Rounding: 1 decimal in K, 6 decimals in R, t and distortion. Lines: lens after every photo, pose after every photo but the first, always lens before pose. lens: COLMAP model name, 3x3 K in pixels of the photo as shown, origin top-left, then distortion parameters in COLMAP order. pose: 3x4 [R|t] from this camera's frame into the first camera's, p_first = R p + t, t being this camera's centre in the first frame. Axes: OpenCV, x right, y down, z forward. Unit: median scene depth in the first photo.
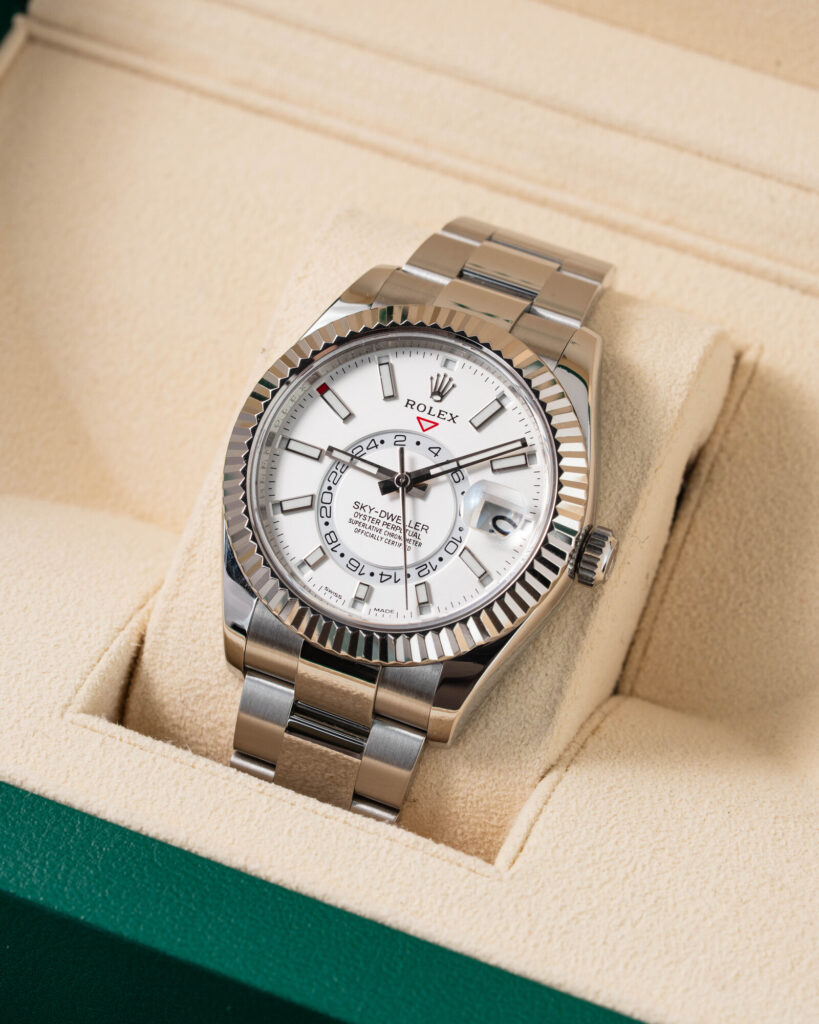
lens RADIAL K [[4143.7, 0, 409.5], [0, 4143.7, 512.0], [0, 0, 1]] dist [0.092940, -3.543683]
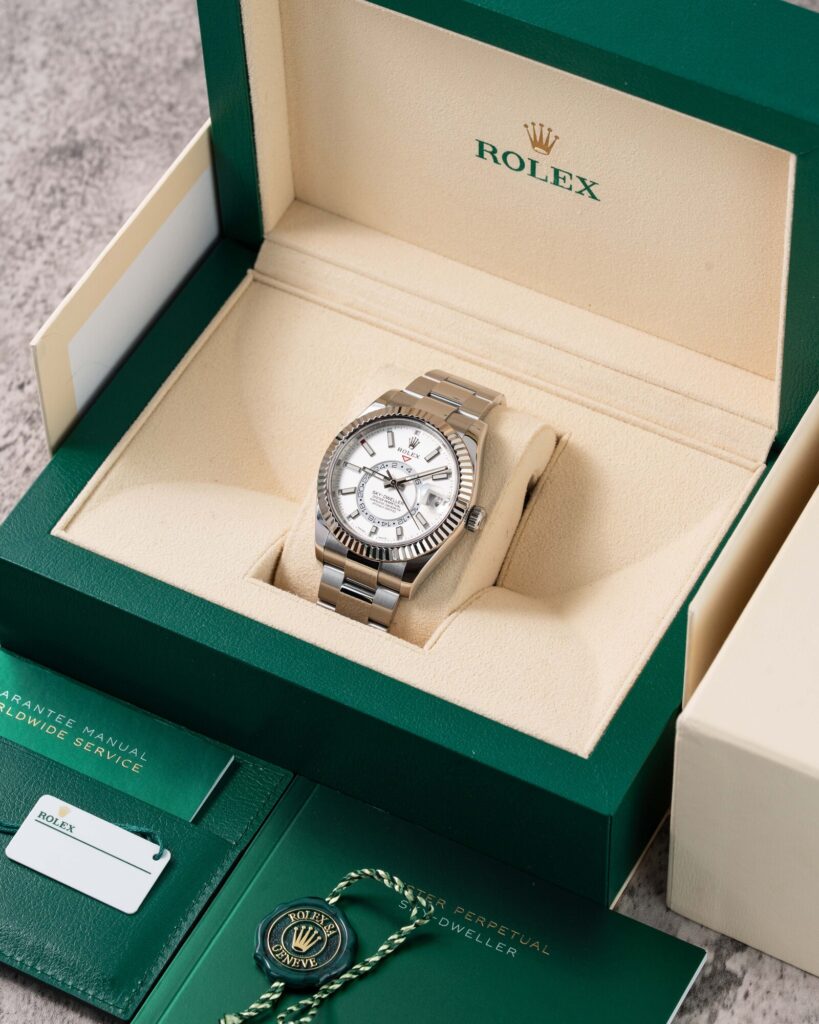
lens RADIAL K [[3558.4, 0, 409.5], [0, 3558.4, 512.0], [0, 0, 1]] dist [0.078388, 0.475358]
pose [[0.995001, 0.043386, -0.089944, 0.183687], [-0.046134, 0.998523, -0.028693, 0.064537], [0.088567, 0.032699, 0.995533, -0.958171]]
